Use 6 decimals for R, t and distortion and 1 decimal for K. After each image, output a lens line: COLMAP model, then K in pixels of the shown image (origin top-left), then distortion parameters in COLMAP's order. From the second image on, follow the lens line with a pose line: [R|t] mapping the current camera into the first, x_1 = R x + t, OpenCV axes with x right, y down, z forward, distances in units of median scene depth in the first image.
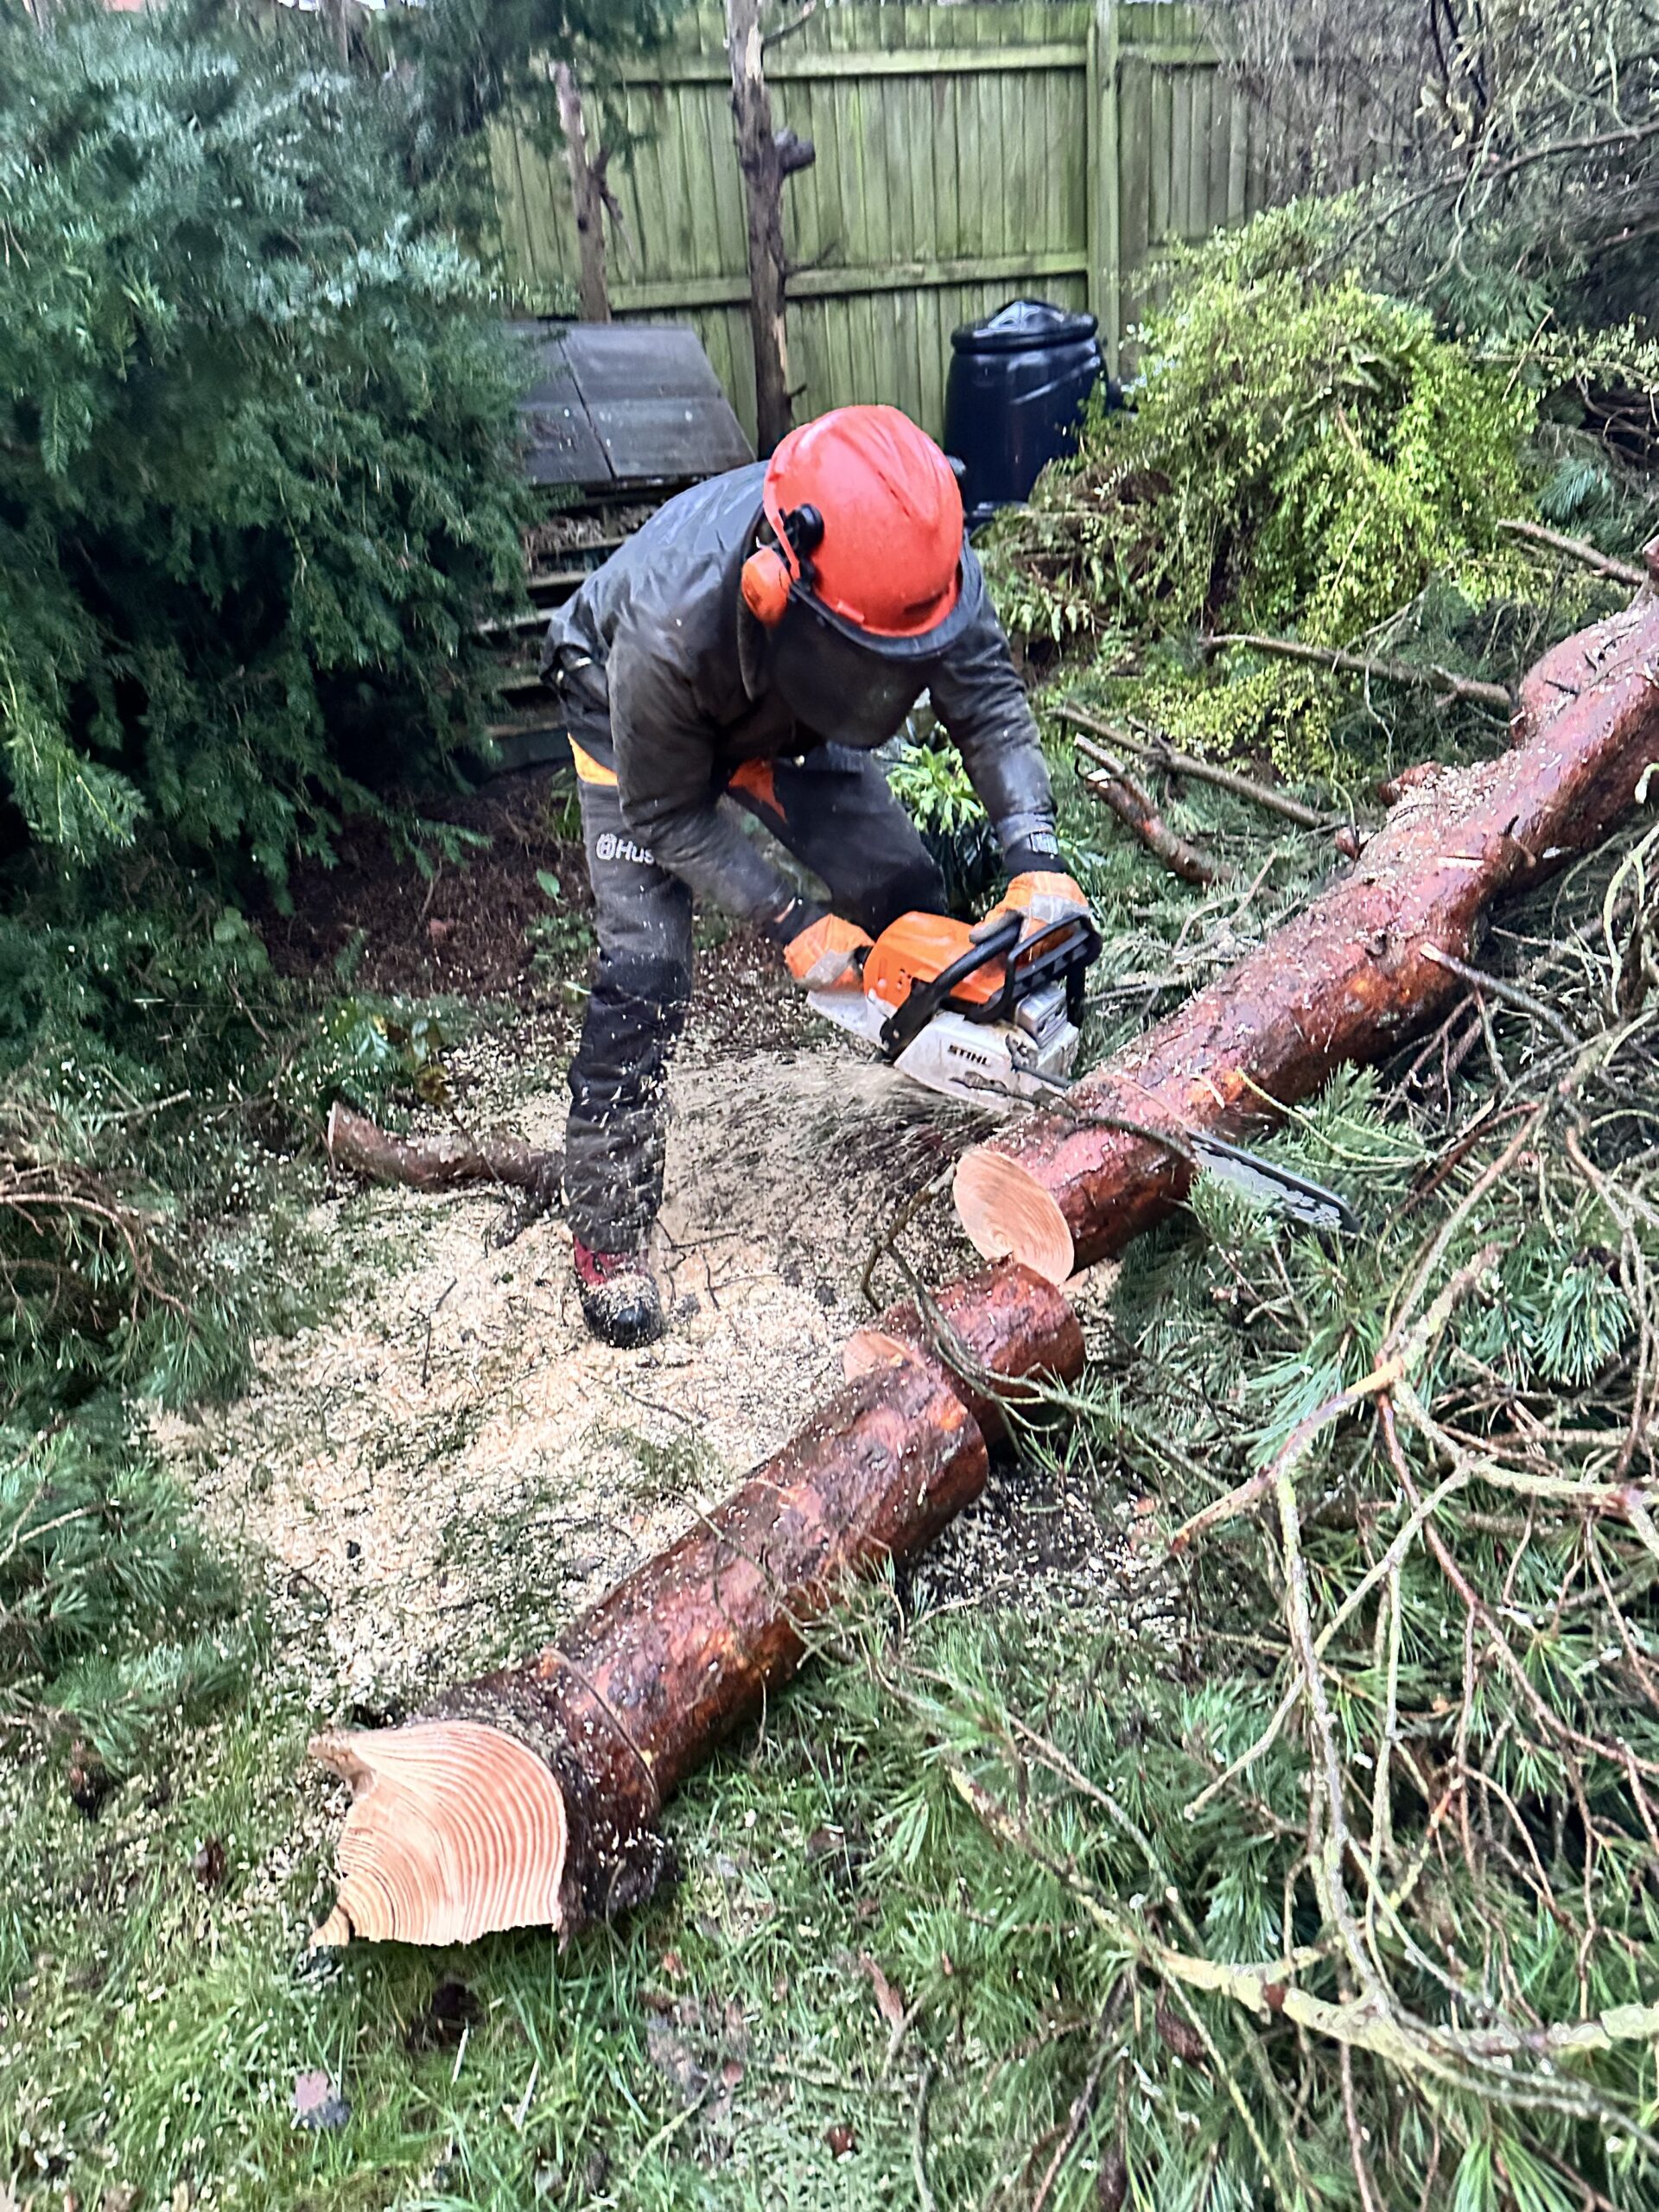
lens RADIAL K [[1560.2, 0, 836.8], [0, 1560.2, 1084.3], [0, 0, 1]] dist [0.045839, -0.049552]
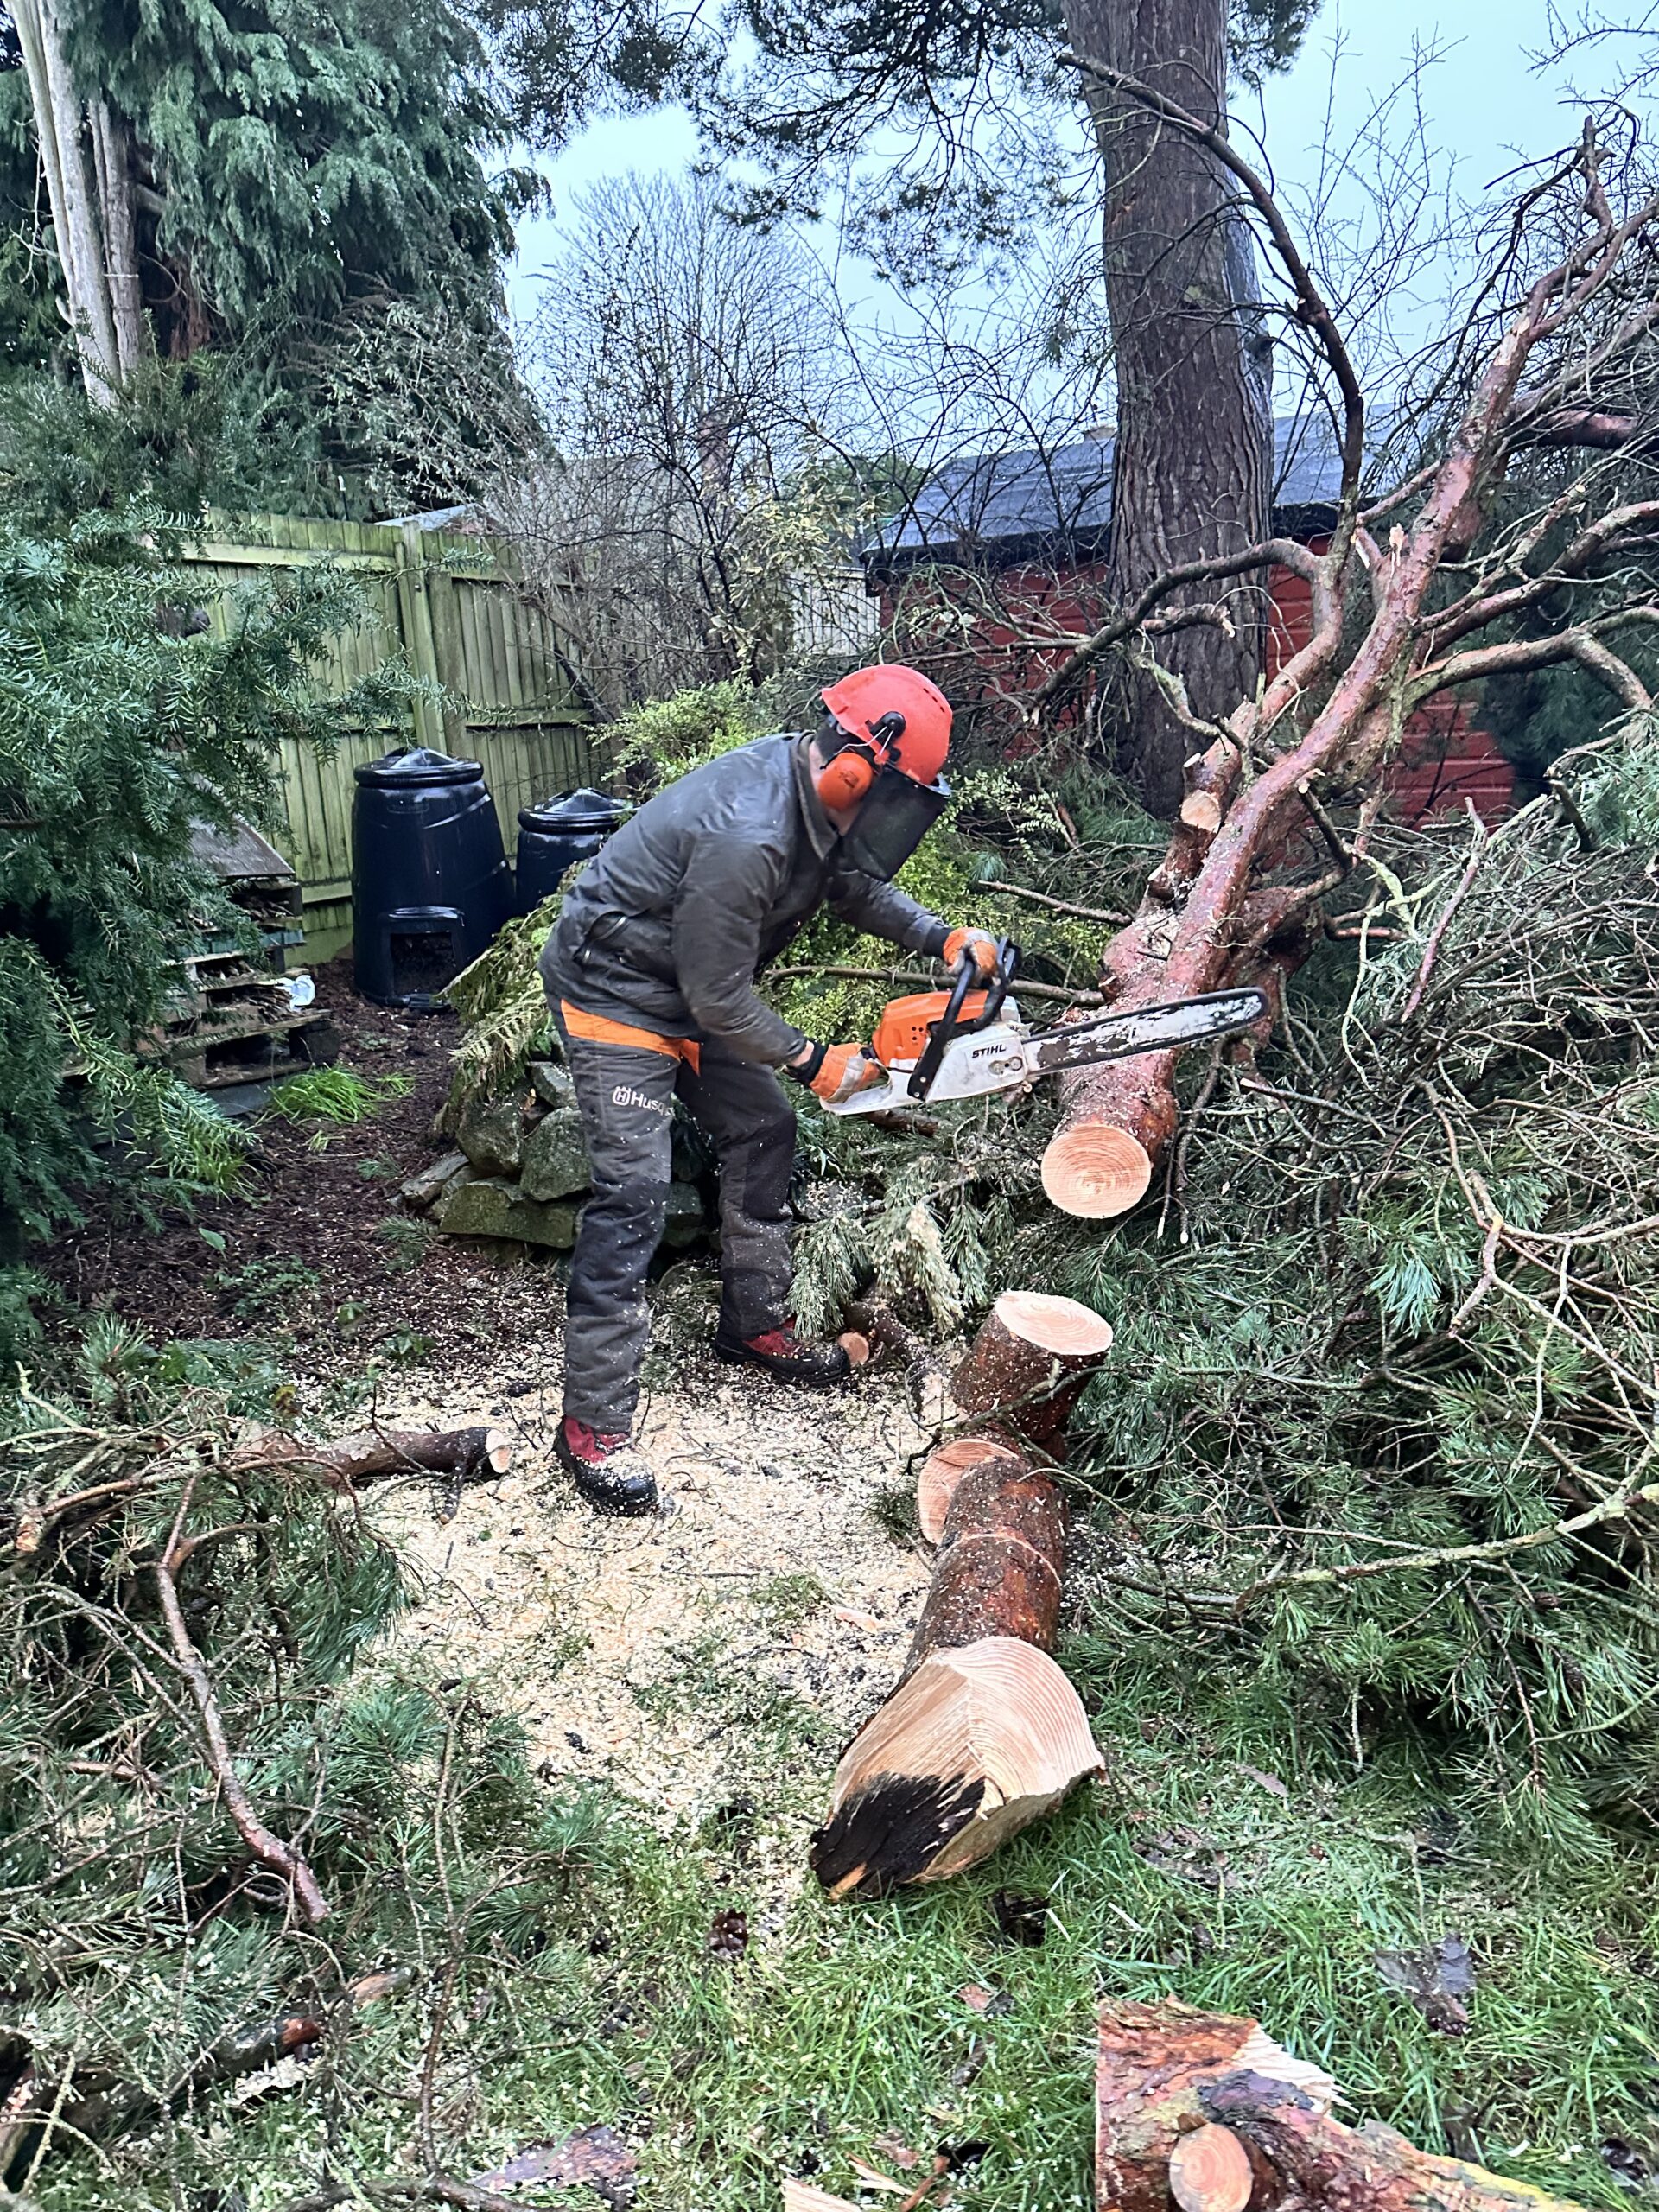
lens RADIAL K [[1560.2, 0, 826.4], [0, 1560.2, 1118.7], [0, 0, 1]] dist [0.045839, -0.049552]
pose [[0.838198, -0.093085, 0.537364, -0.550874], [0.223313, 0.957516, -0.182465, 0.103159], [-0.497550, 0.272942, 0.823375, -0.093681]]
